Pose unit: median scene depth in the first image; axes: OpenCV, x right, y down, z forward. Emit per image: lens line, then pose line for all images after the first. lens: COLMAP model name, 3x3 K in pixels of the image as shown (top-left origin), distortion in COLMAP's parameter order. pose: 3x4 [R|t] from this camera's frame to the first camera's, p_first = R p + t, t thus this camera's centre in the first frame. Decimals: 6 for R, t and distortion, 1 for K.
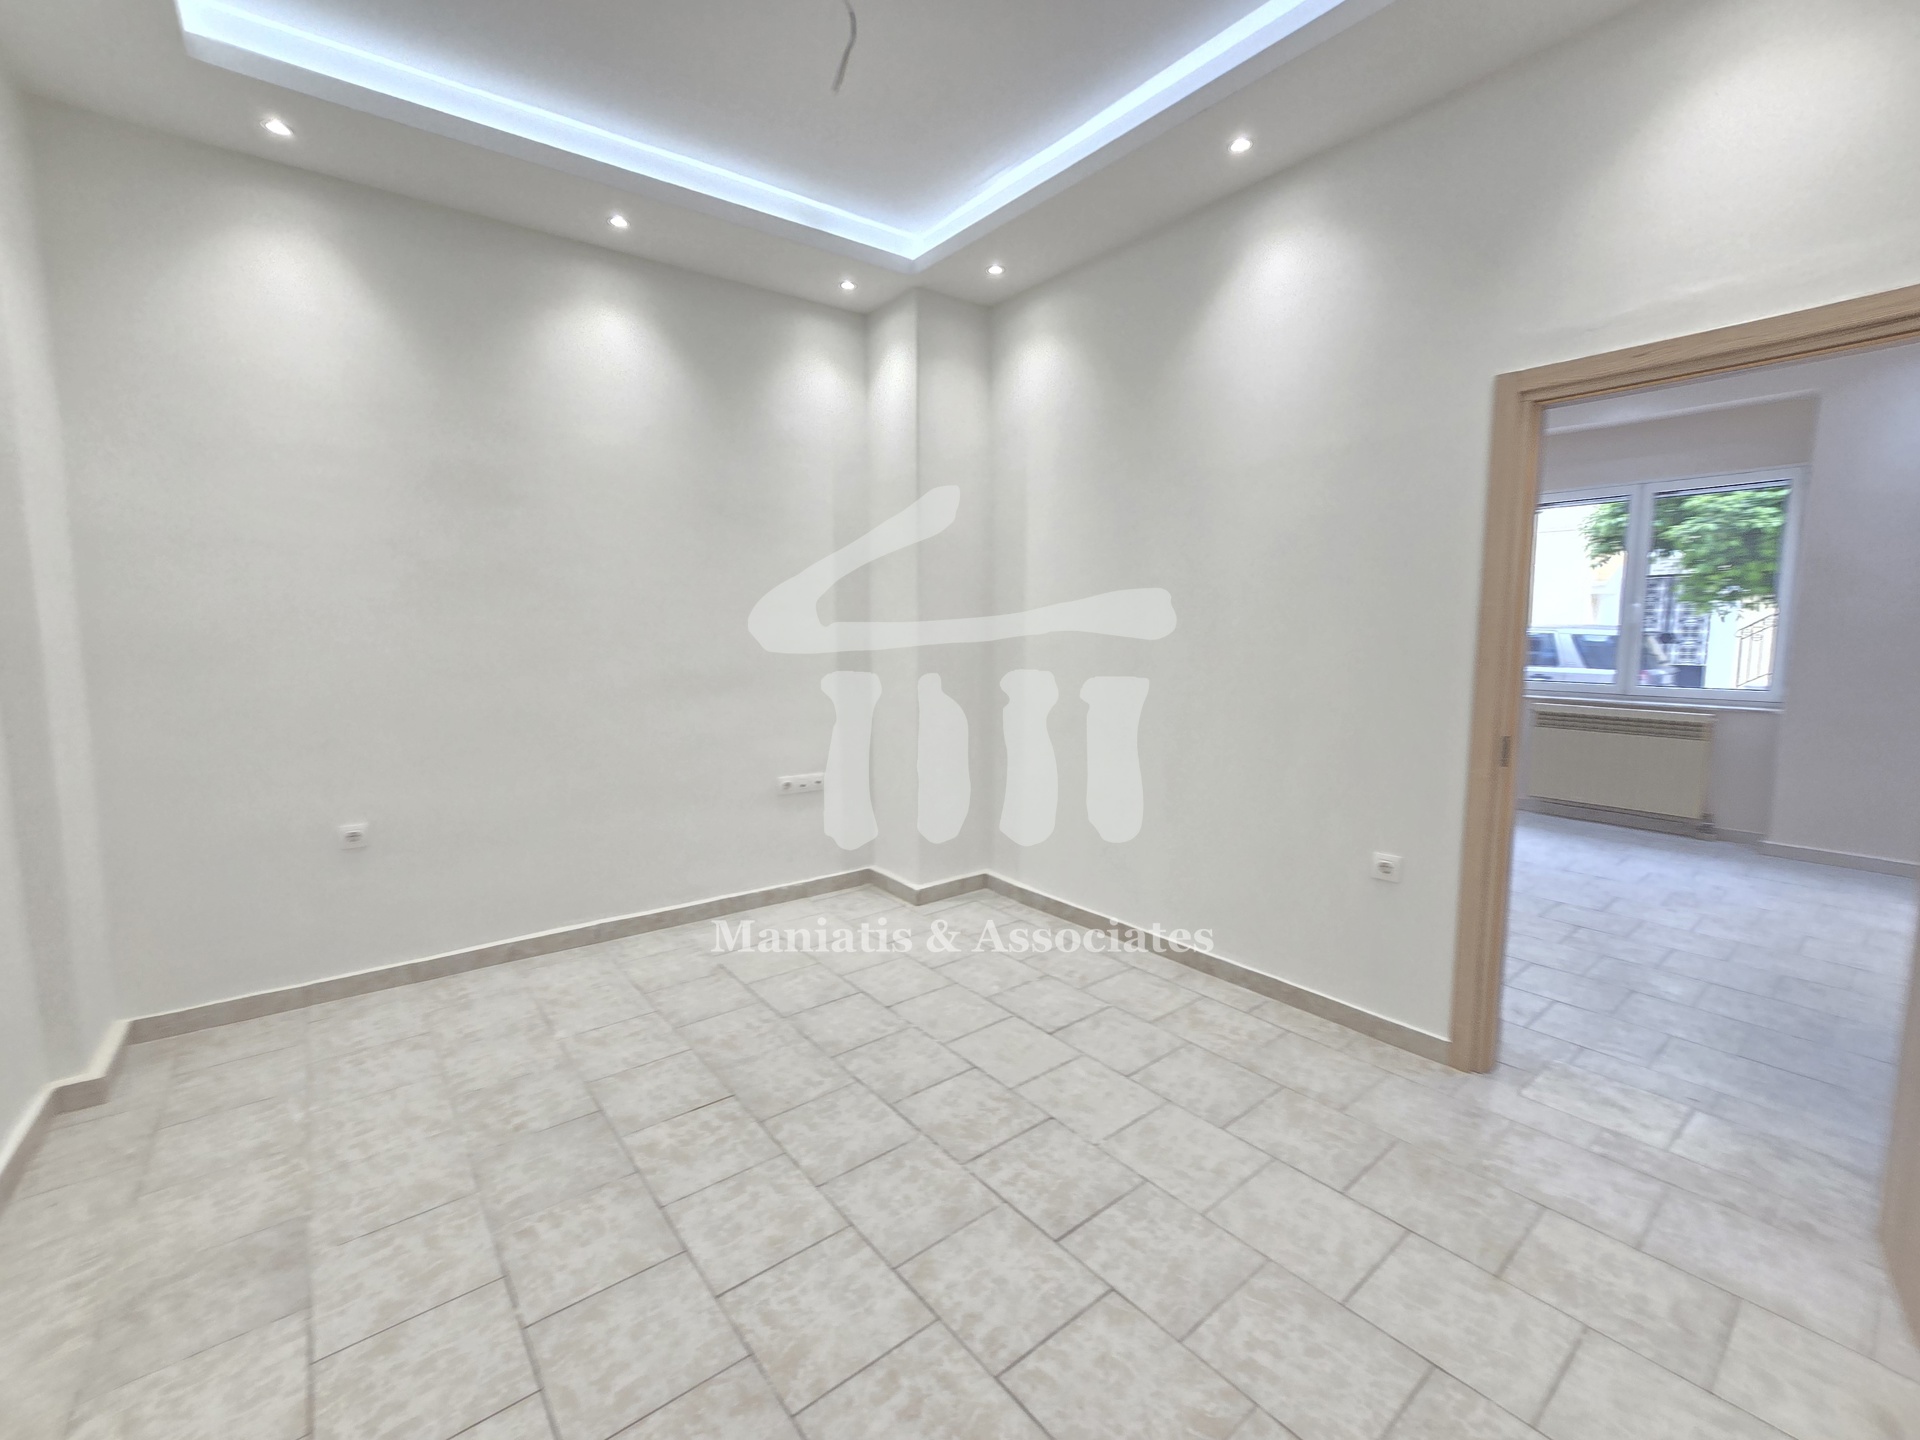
lens RADIAL K [[805.4, 0, 953.6], [0, 805.4, 698.0], [0, 0, 1]] dist [-0.005107, 0.005469]
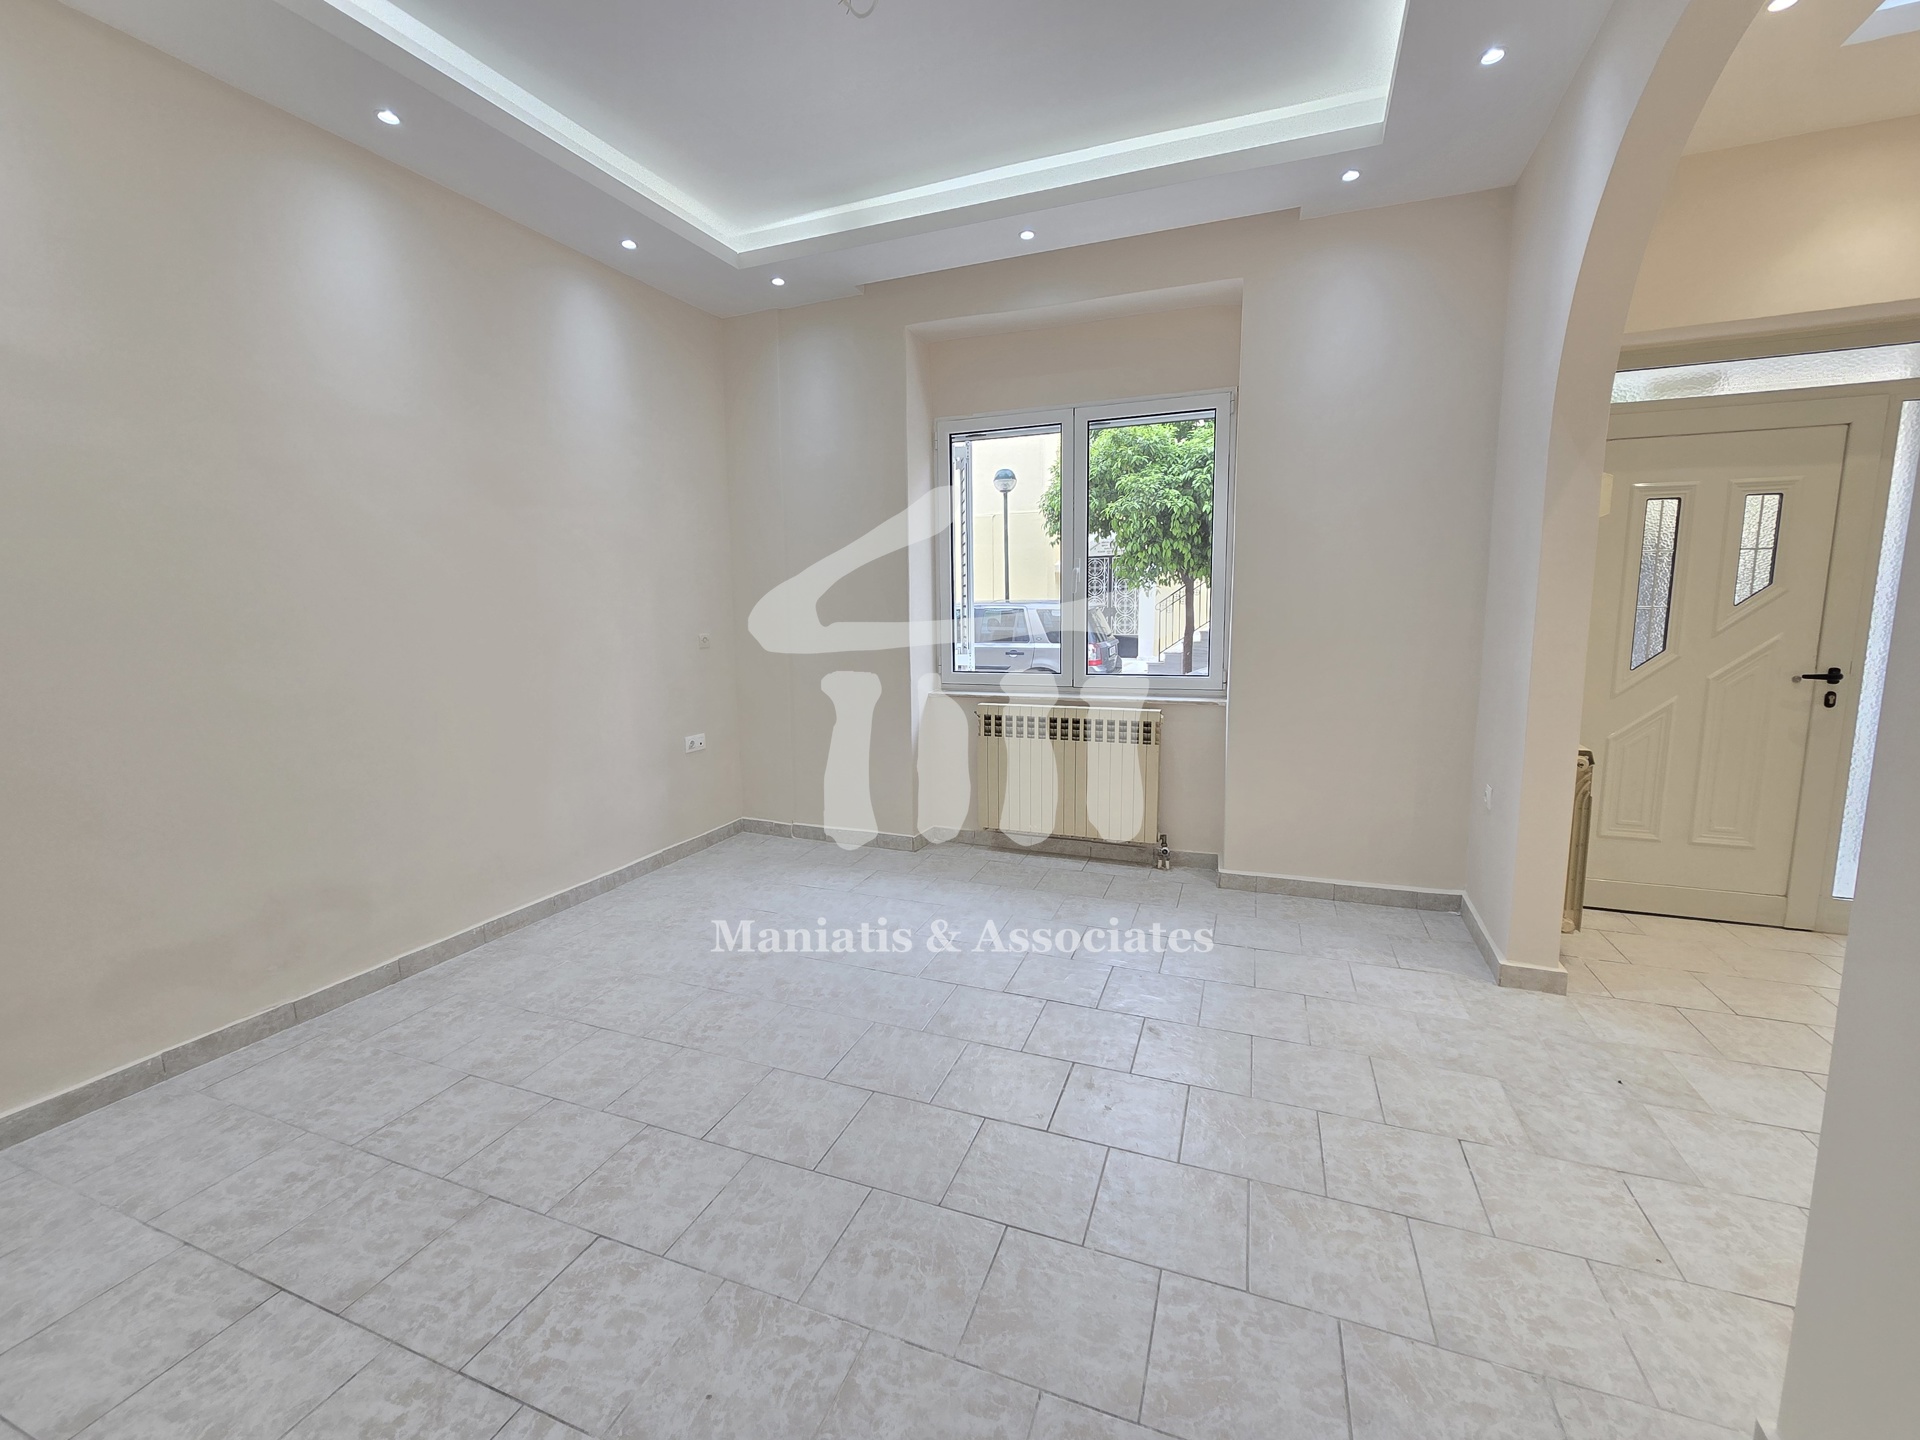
lens RADIAL K [[784.2, 0, 956.2], [0, 784.2, 689.4], [0, 0, 1]] dist [0.001784, 0.000696]
pose [[0.861969, -0.068475, 0.502316, 0.178658], [0.061839, 0.997639, 0.029882, -0.015182], [-0.503176, 0.005306, 0.864168, 0.202655]]
